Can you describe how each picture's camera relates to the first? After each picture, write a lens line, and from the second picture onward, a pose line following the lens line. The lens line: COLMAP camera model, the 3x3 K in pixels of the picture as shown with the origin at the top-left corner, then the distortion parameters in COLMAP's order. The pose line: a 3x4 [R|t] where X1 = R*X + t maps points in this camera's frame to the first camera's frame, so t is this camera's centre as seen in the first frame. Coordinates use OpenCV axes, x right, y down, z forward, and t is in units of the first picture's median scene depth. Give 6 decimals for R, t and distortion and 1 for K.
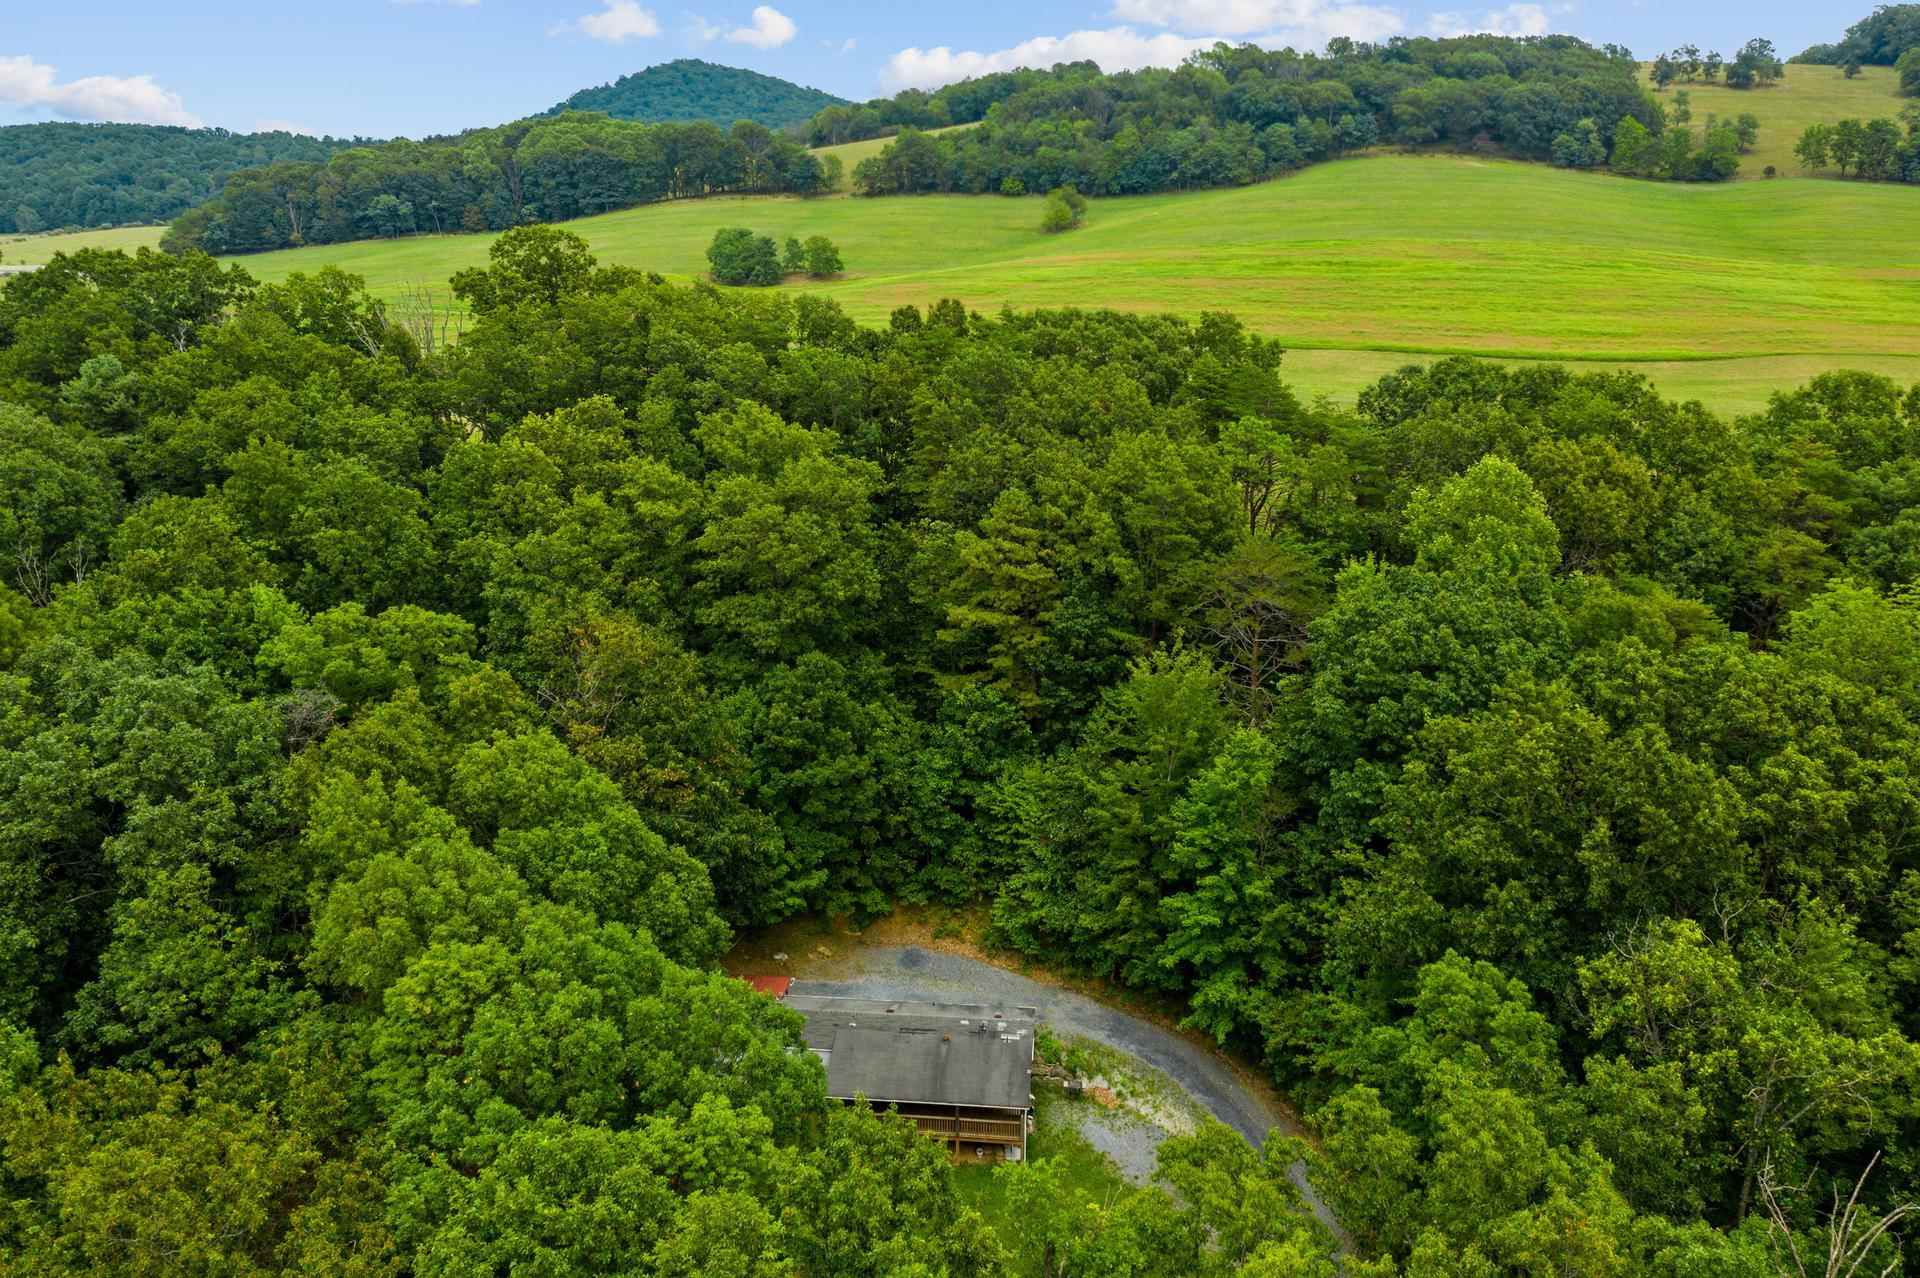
lens RADIAL K [[1517.3, 0, 960.4], [0, 1517.3, 643.4], [0, 0, 1]] dist [-0.010222, 0.003578]
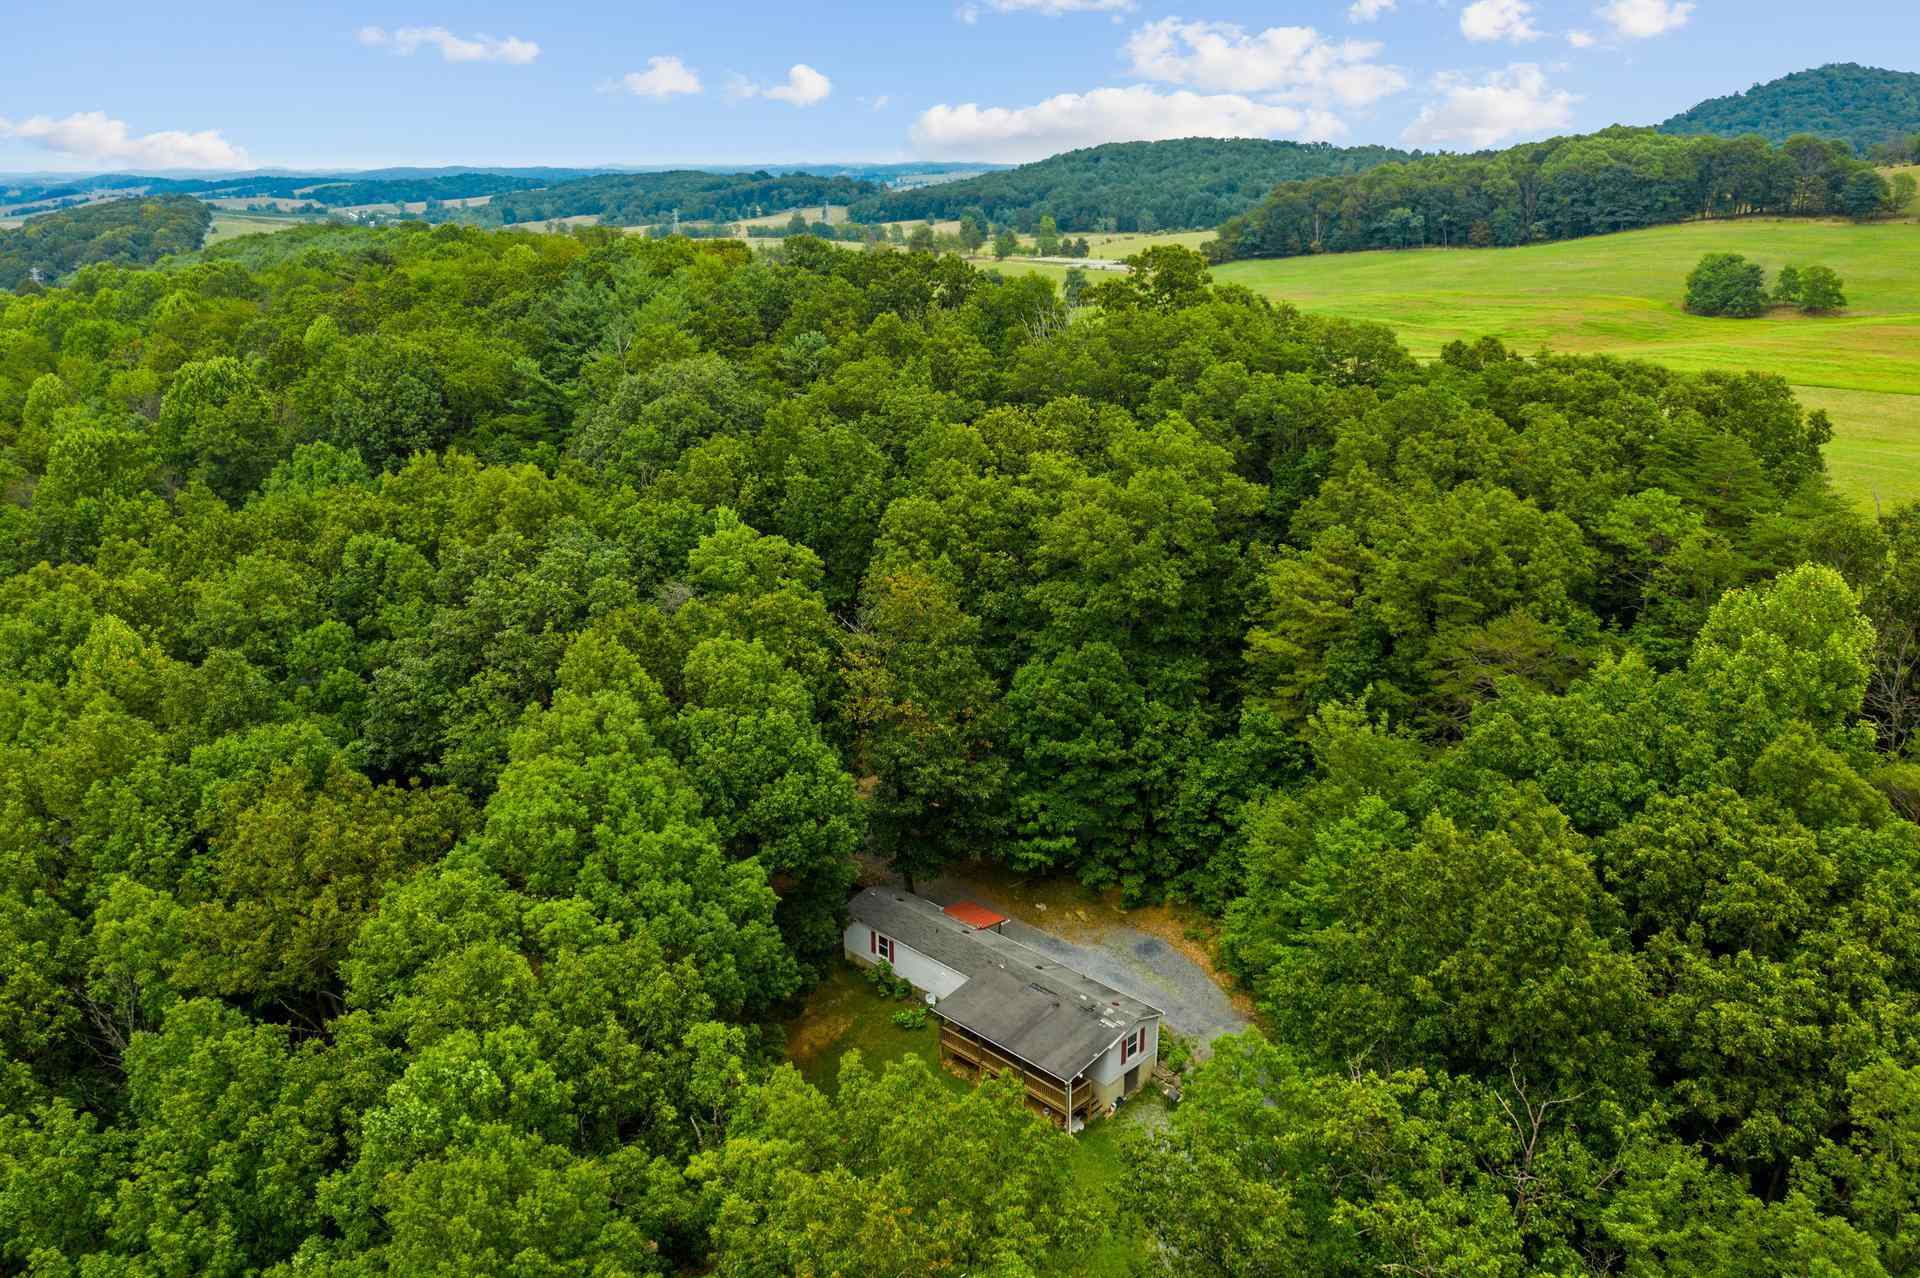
lens RADIAL K [[1517.3, 0, 959.2], [0, 1517.3, 638.2], [0, 0, 1]] dist [-0.010222, 0.003578]
pose [[0.772851, 0.191814, -0.604905, 0.073493], [-0.197903, 0.978537, 0.057442, -0.005968], [0.602940, 0.075318, 0.794223, 0.010209]]
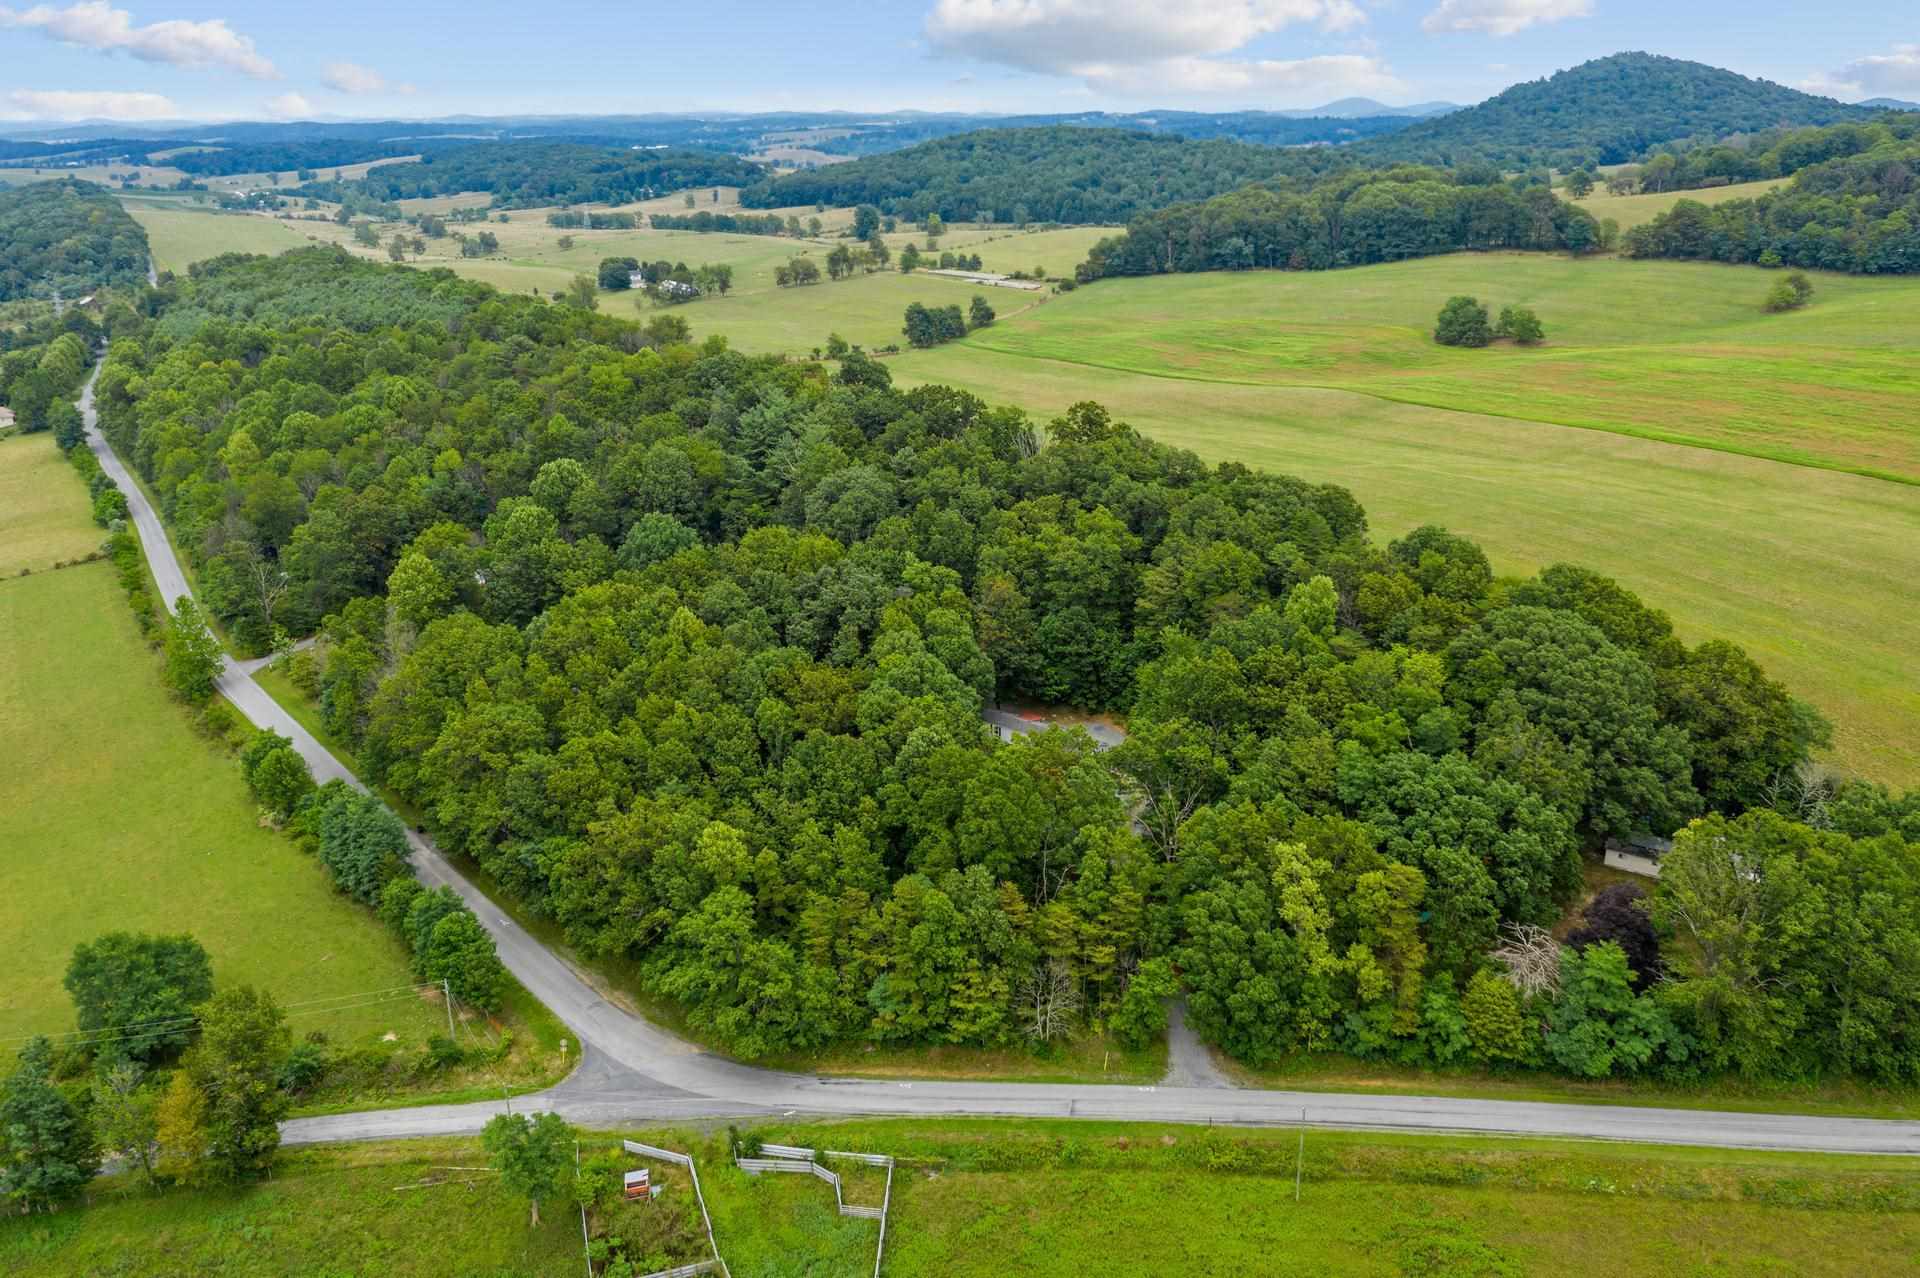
lens RADIAL K [[1517.3, 0, 953.8], [0, 1517.3, 630.9], [0, 0, 1]] dist [-0.010222, 0.003578]
pose [[0.824577, 0.183310, -0.535229, 0.179510], [-0.172589, 0.982461, 0.070591, -0.015732], [0.538782, 0.034167, 0.841752, -0.213883]]
